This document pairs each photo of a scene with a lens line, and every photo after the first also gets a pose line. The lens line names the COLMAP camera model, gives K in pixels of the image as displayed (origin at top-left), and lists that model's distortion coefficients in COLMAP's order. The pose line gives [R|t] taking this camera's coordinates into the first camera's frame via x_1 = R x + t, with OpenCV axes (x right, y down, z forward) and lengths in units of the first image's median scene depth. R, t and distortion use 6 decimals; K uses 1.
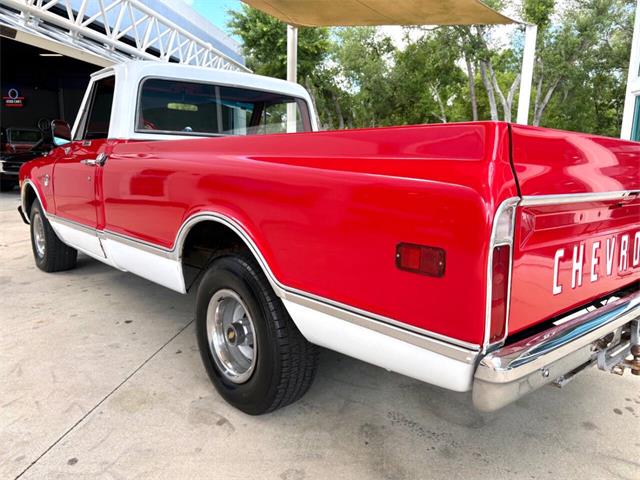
lens RADIAL K [[529.4, 0, 320.0], [0, 529.4, 240.0], [0, 0, 1]] dist [-0.000291, -0.003109]
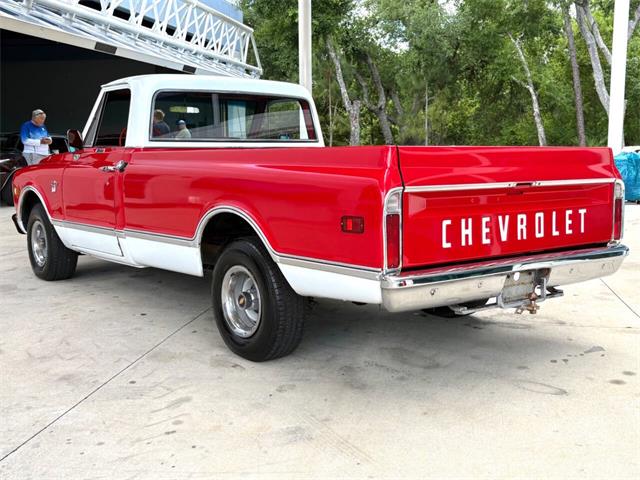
lens RADIAL K [[882.2, 0, 320.0], [0, 882.2, 240.0], [0, 0, 1]] dist [0.012493, -0.011267]
pose [[0.998317, -0.020999, -0.054064, 0.100934], [0.018602, 0.998837, -0.044474, 0.091134], [0.054935, 0.043394, 0.997547, -0.804108]]
